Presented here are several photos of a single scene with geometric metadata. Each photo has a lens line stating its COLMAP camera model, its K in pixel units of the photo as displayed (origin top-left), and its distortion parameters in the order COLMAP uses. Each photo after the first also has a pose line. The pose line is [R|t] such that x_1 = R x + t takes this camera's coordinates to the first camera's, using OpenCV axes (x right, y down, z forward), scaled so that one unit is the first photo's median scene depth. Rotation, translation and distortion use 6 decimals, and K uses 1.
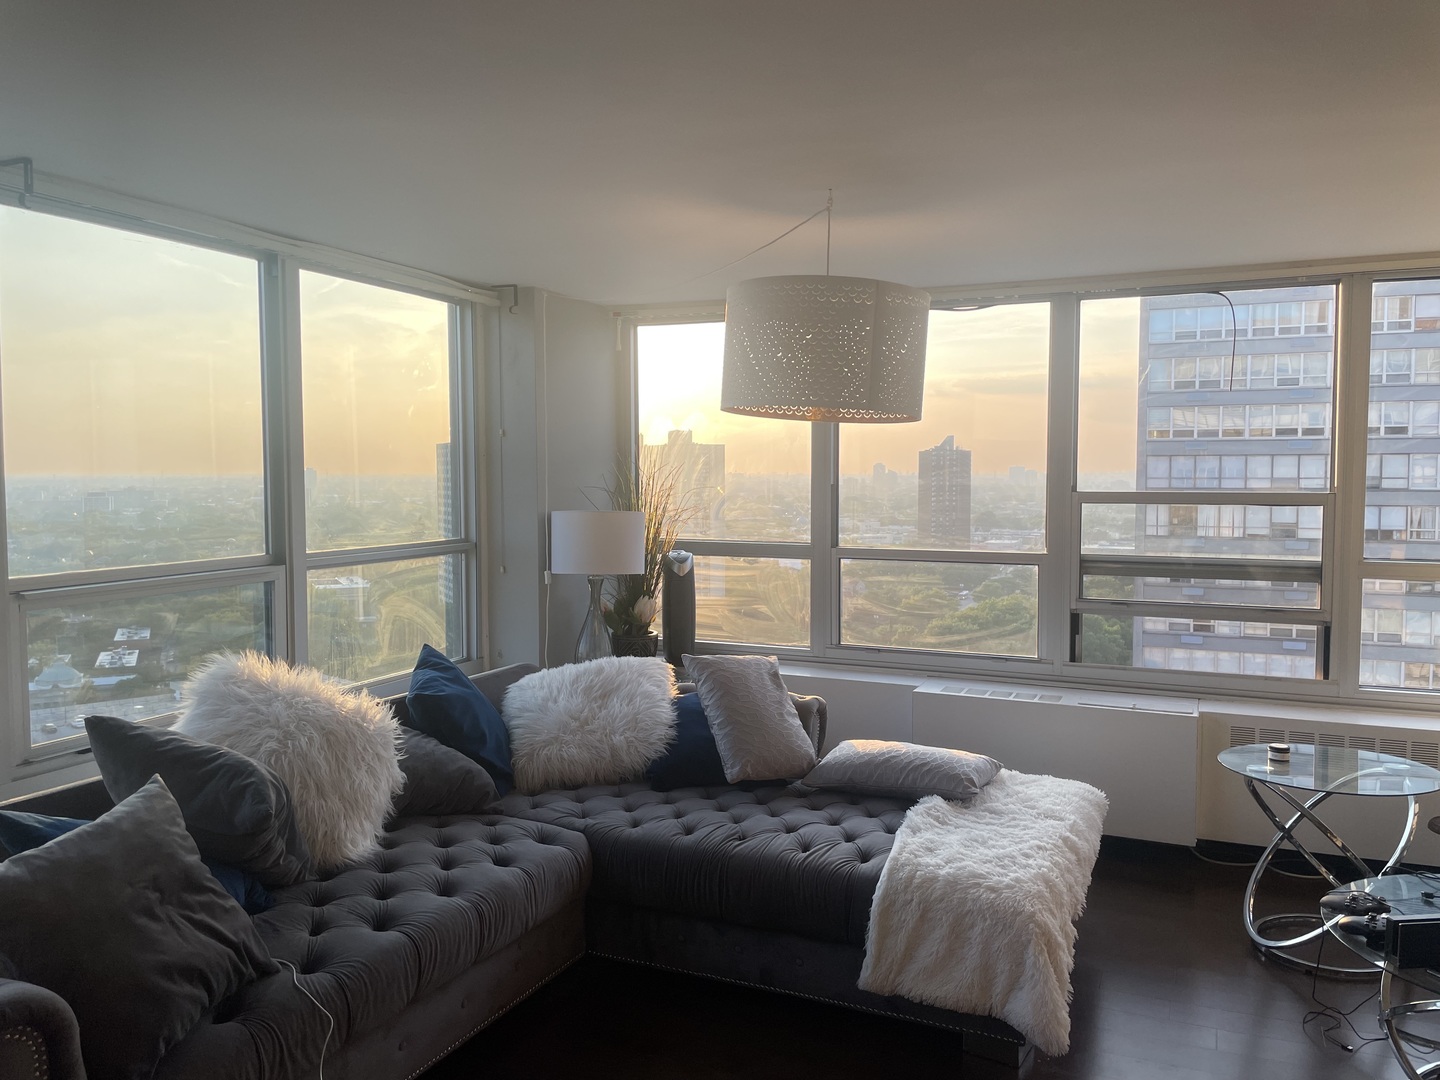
lens RADIAL K [[1084.0, 0, 720.8], [0, 1084.0, 566.0], [0, 0, 1]] dist [-0.000299, -0.000090]
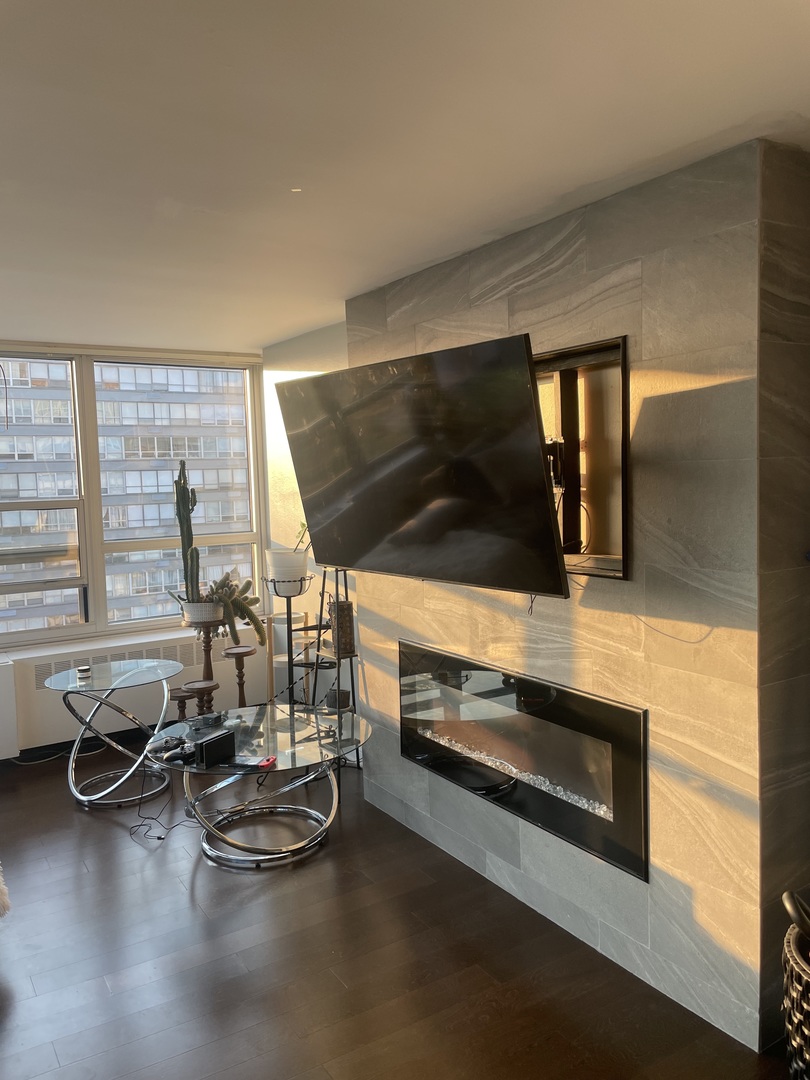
lens RADIAL K [[827.9, 0, 405.0], [0, 827.9, 540.0], [0, 0, 1]] dist [-0.000073, -0.000371]
pose [[0.544652, -0.078444, 0.834986, -0.168958], [0.097591, 0.994780, 0.029798, 0.000198], [-0.832965, 0.065258, 0.549464, -0.007538]]
